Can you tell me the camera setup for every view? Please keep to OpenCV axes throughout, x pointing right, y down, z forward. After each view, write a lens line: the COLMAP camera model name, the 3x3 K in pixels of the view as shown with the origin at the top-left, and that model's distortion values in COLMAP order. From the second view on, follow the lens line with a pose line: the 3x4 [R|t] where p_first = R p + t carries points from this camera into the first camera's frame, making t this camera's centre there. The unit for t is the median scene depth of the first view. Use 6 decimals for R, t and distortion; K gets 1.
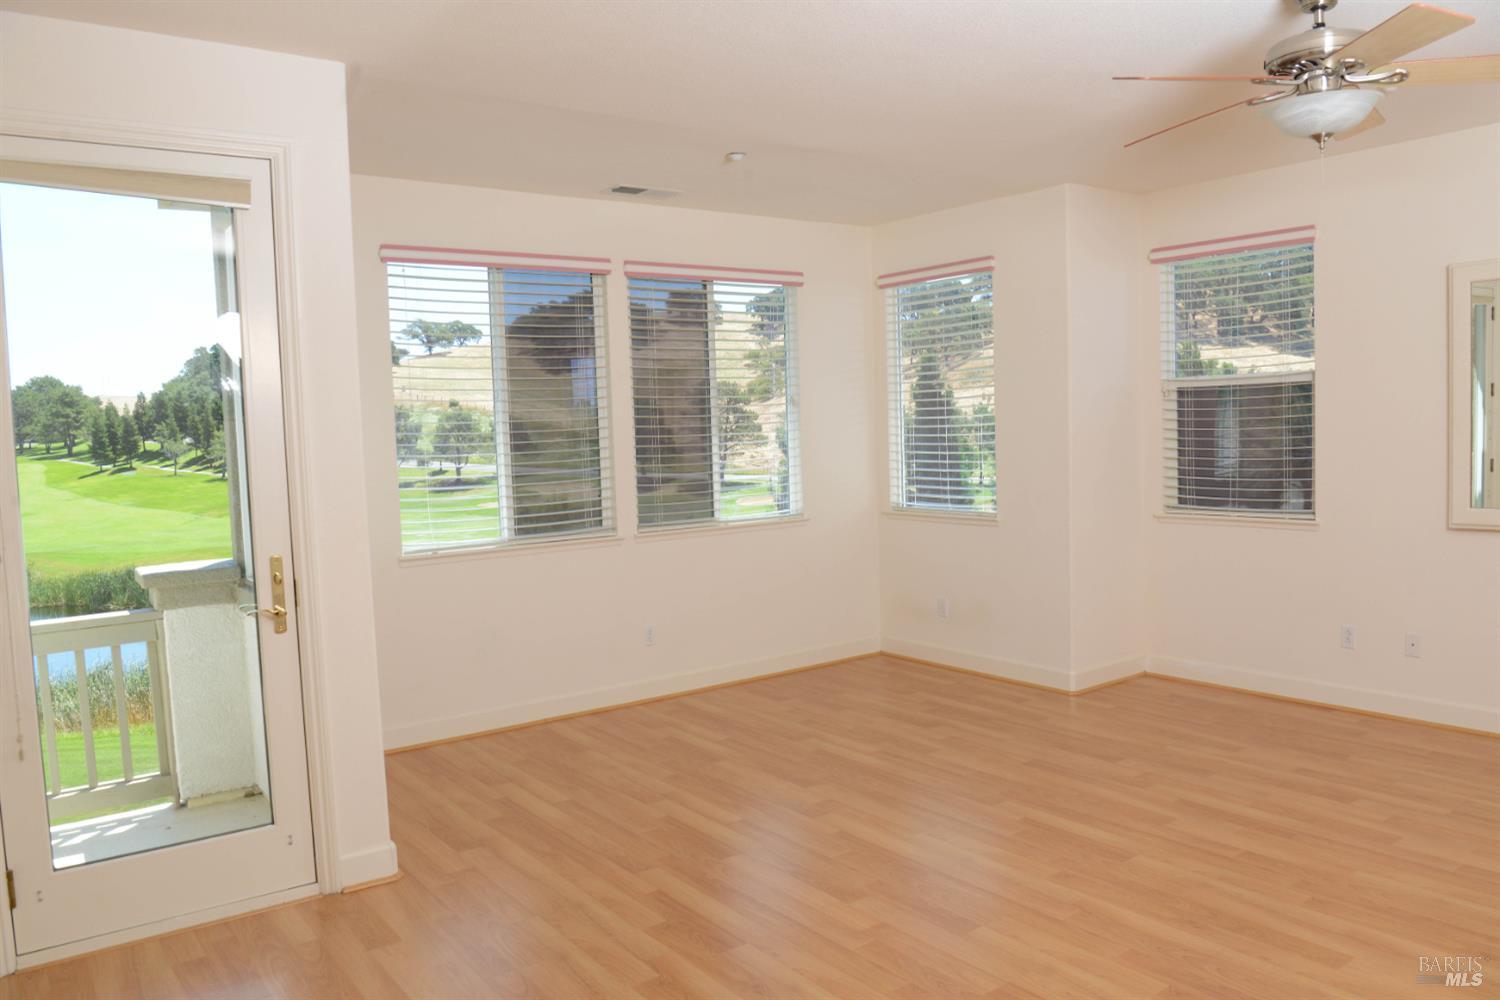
lens RADIAL K [[1084.6, 0, 740.6], [0, 1084.6, 500.8], [0, 0, 1]] dist [-0.069709, 0.013134]
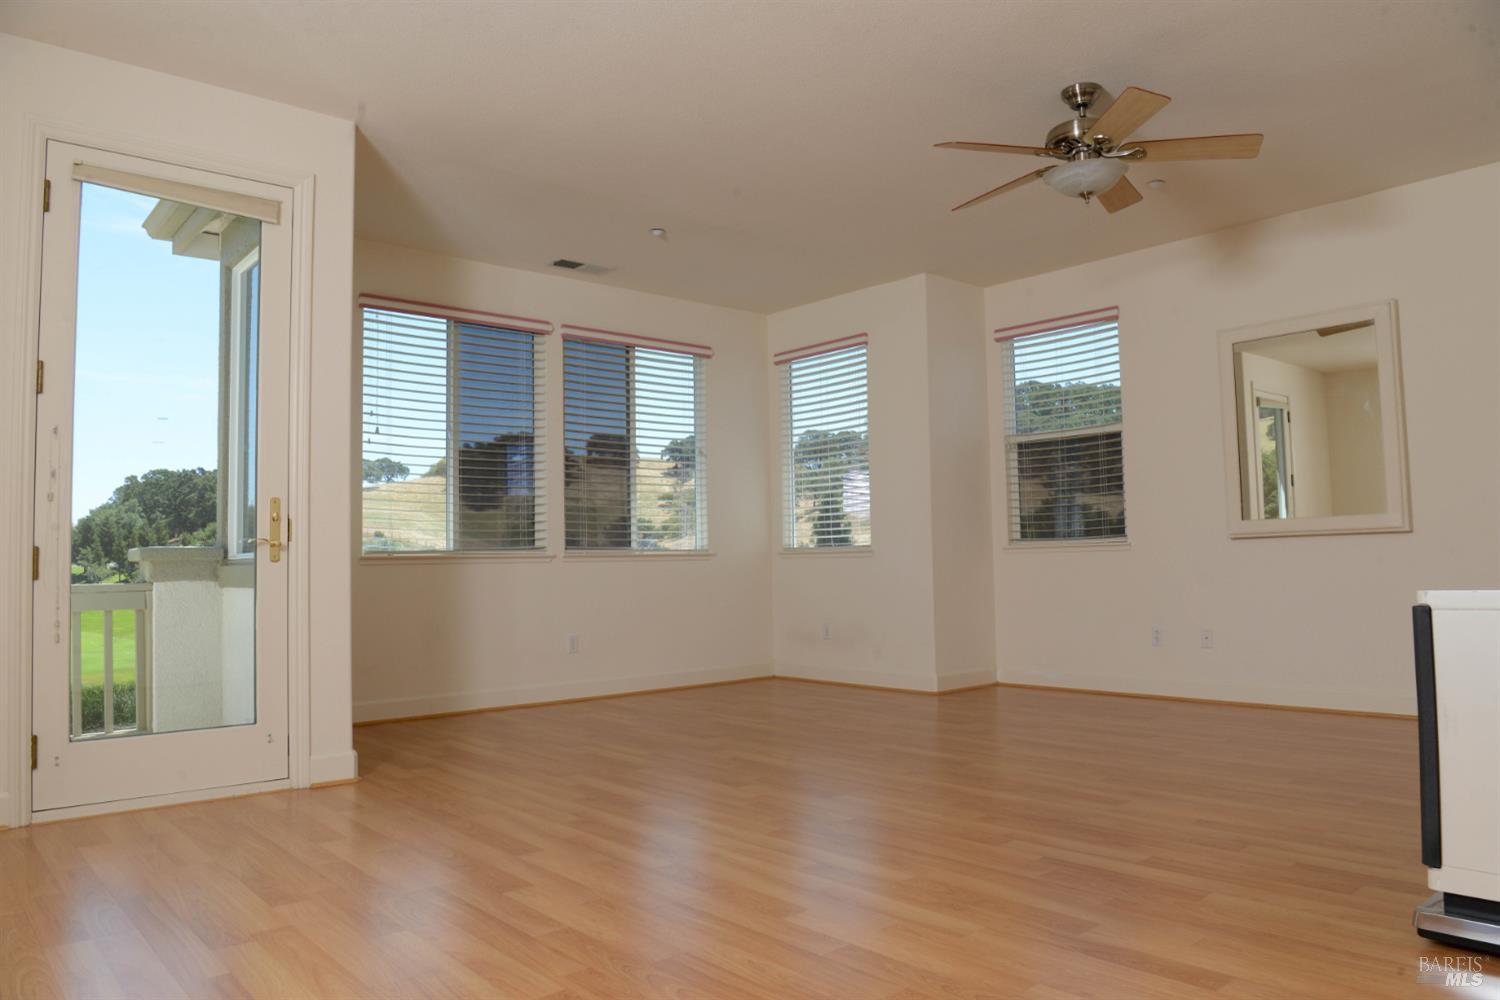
lens RADIAL K [[1026.5, 0, 737.9], [0, 1026.5, 503.4], [0, 0, 1]] dist [-0.076899, 0.019488]
pose [[0.996536, 0.021786, 0.080258, 0.000806], [-0.011305, 0.991605, -0.128807, 0.129481], [-0.082391, 0.127453, 0.988417, -0.120037]]
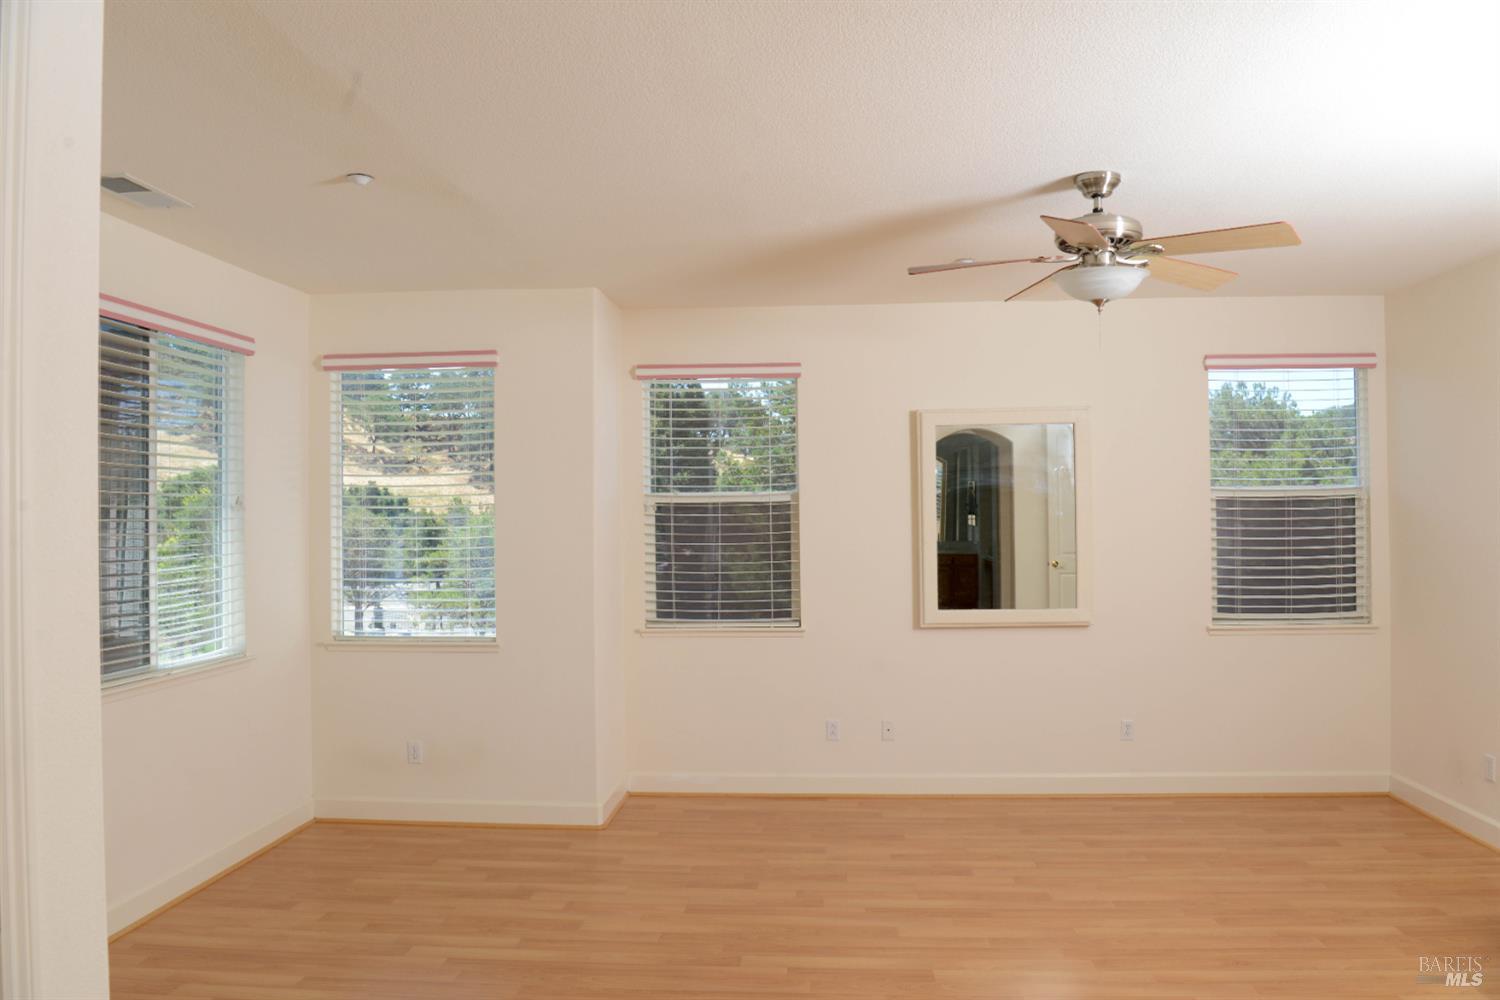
lens RADIAL K [[1084.6, 0, 740.6], [0, 1084.6, 500.8], [0, 0, 1]] dist [-0.069709, 0.013134]
pose [[0.654890, 0.037365, 0.754800, -0.351470], [0.040392, 0.995619, -0.084331, -0.019889], [-0.754644, 0.085716, 0.650511, 0.302385]]
